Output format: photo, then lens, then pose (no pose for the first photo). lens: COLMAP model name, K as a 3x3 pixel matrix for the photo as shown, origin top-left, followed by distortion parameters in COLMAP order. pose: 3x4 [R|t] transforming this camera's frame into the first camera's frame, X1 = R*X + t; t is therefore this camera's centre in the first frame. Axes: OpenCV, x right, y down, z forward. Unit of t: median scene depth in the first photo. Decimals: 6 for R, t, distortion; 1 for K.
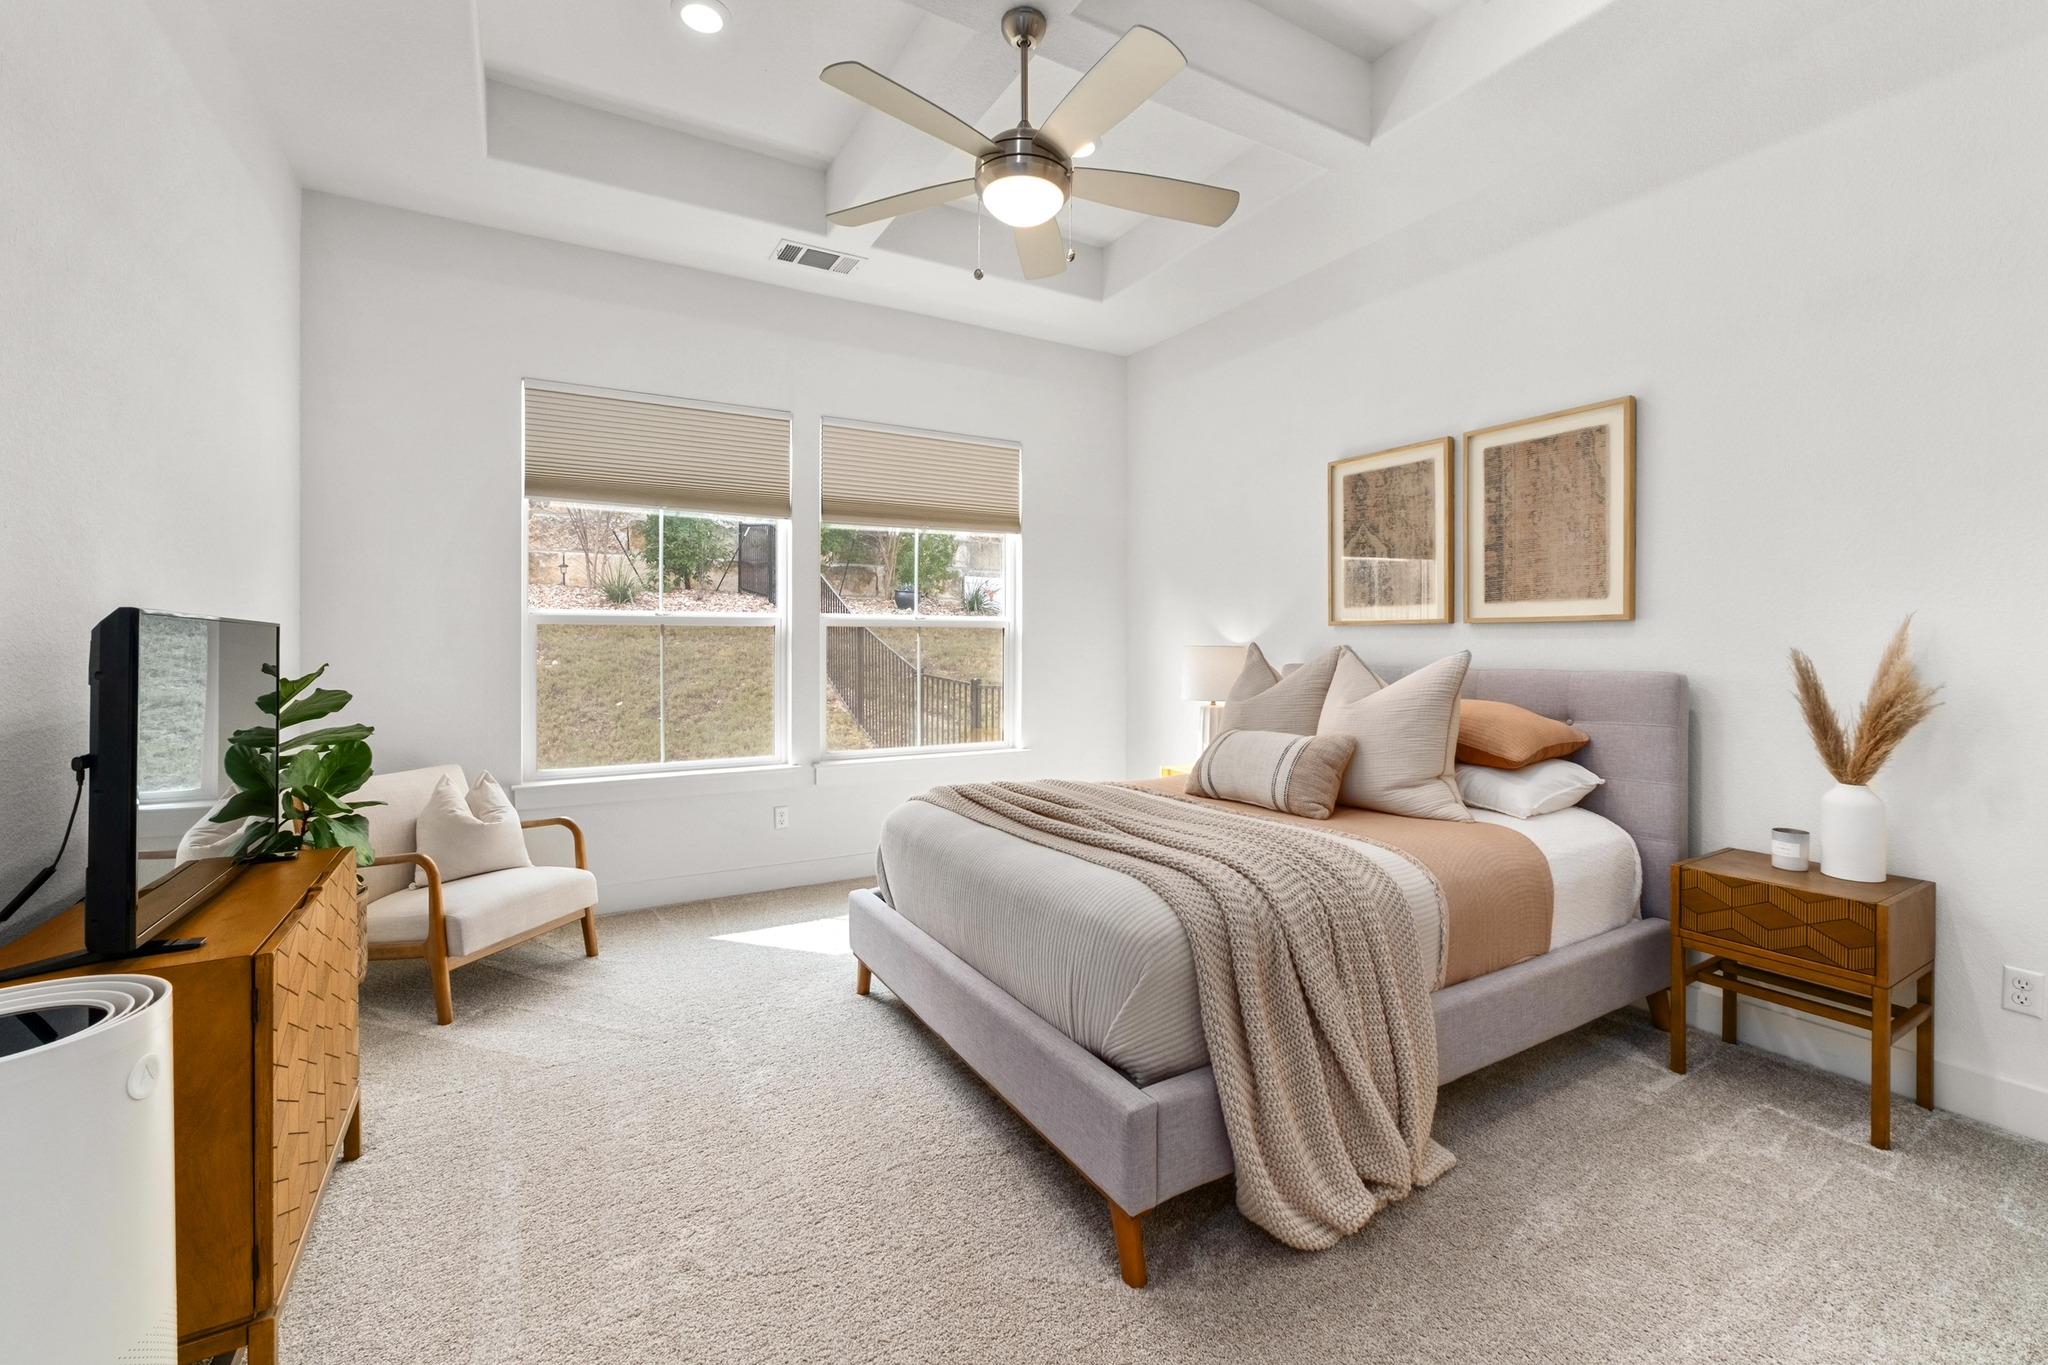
lens RADIAL K [[860.4, 0, 1024.2], [0, 860.4, 644.7], [0, 0, 1]] dist [-0.015581, 0.002217]
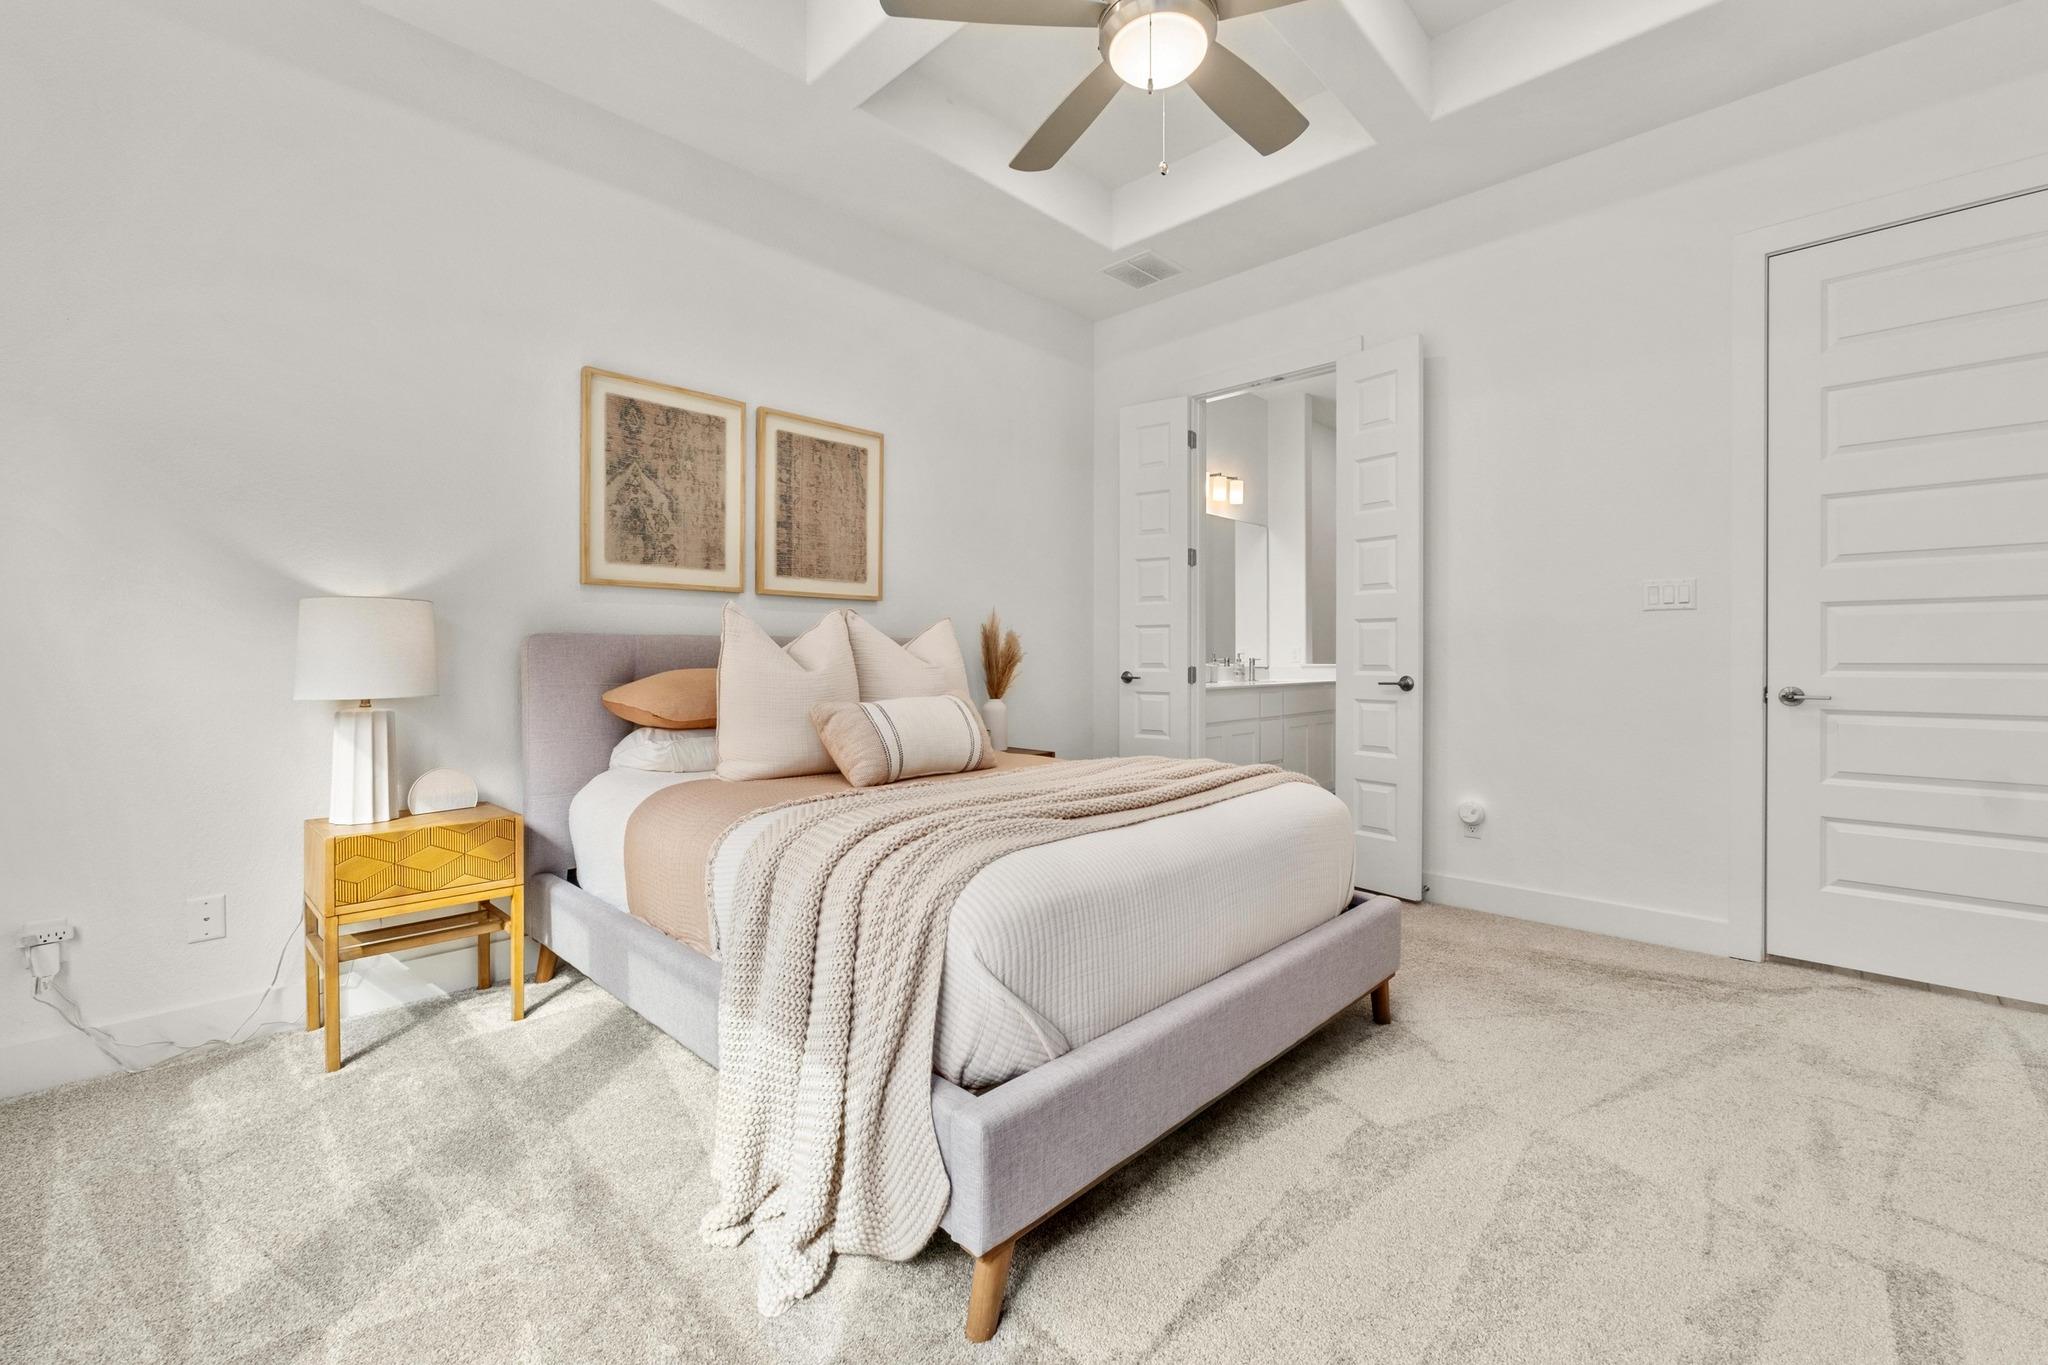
lens RADIAL K [[860.4, 0, 1028.8], [0, 860.4, 666.5], [0, 0, 1]] dist [-0.015581, 0.002217]
pose [[-0.279362, -0.013299, 0.960094, -0.567675], [-0.000122, 0.999905, 0.013816, 0.048070], [-0.960186, 0.003743, -0.279337, 1.001721]]
